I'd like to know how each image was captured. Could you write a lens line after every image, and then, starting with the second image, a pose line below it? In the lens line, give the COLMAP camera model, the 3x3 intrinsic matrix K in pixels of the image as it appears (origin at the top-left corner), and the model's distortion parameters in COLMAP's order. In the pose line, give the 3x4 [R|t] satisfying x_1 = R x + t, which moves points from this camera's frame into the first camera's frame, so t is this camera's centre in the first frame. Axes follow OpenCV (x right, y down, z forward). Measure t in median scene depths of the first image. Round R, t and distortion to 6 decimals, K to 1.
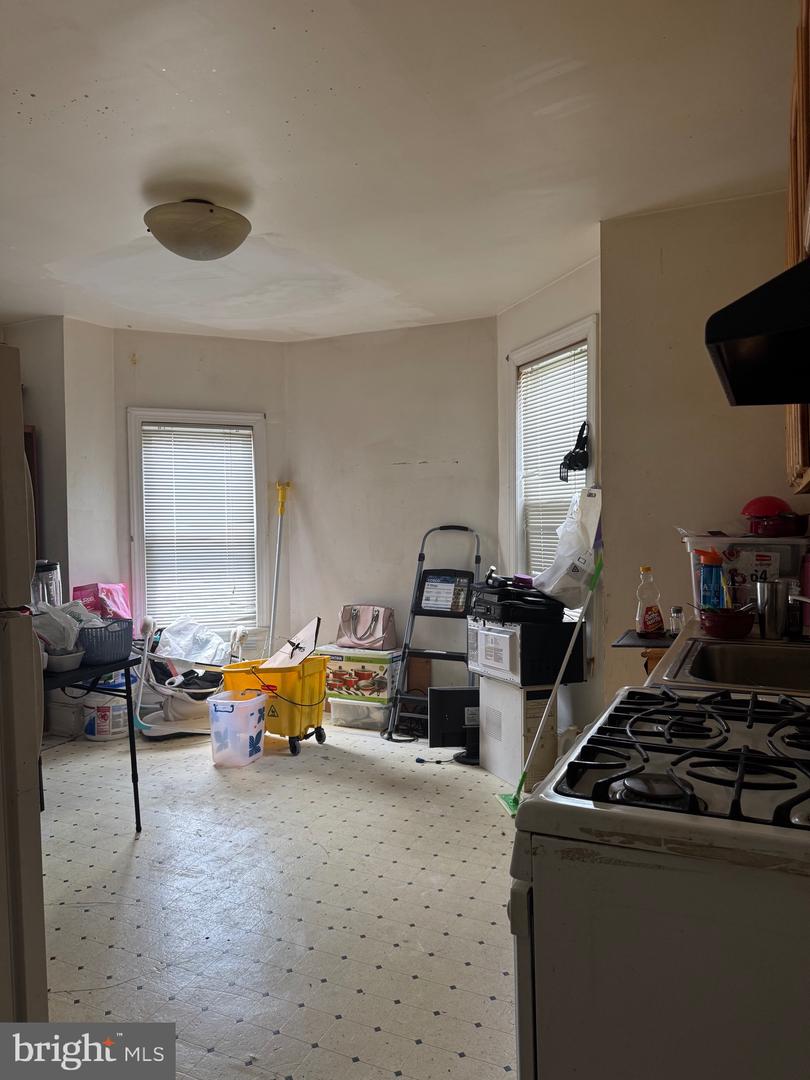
lens RADIAL K [[774.0, 0, 405.1], [0, 774.0, 535.5], [0, 0, 1]] dist [0.162193, -0.199650]
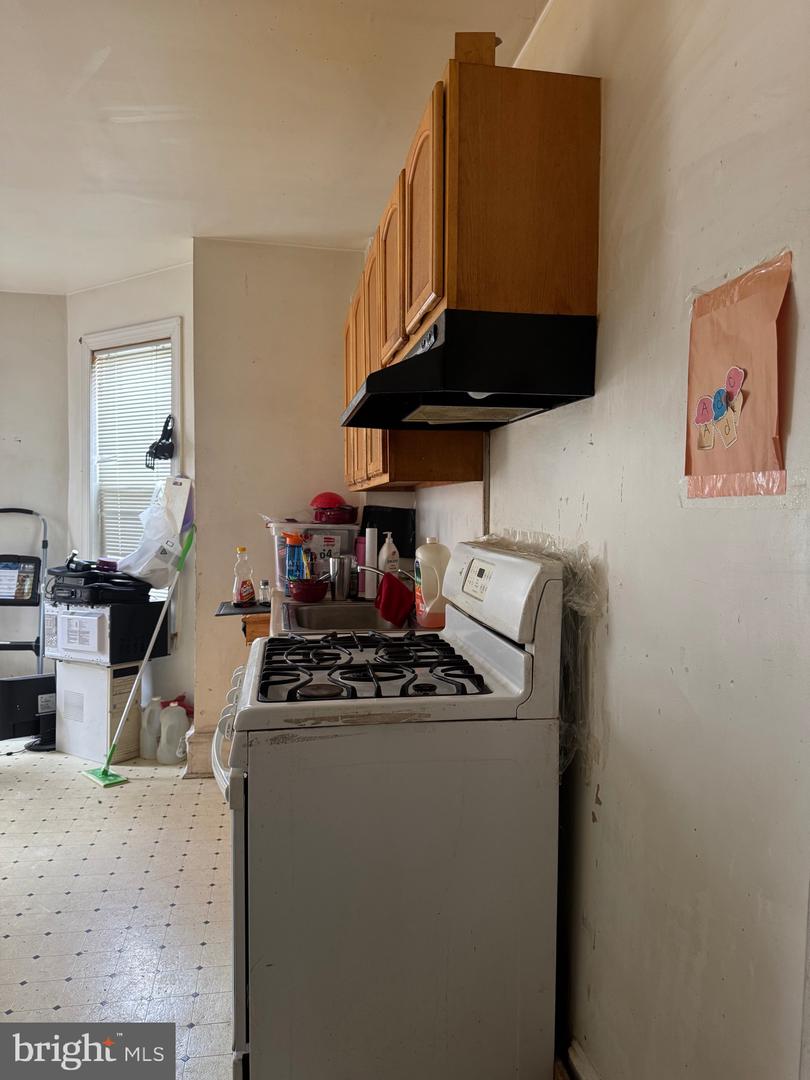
lens RADIAL K [[774.0, 0, 405.1], [0, 774.0, 535.5], [0, 0, 1]] dist [0.162193, -0.199650]
pose [[0.827356, 0.006910, 0.561636, -0.111863], [-0.014447, 0.999855, 0.008981, 0.006007], [-0.561492, -0.015545, 0.827336, -0.080506]]
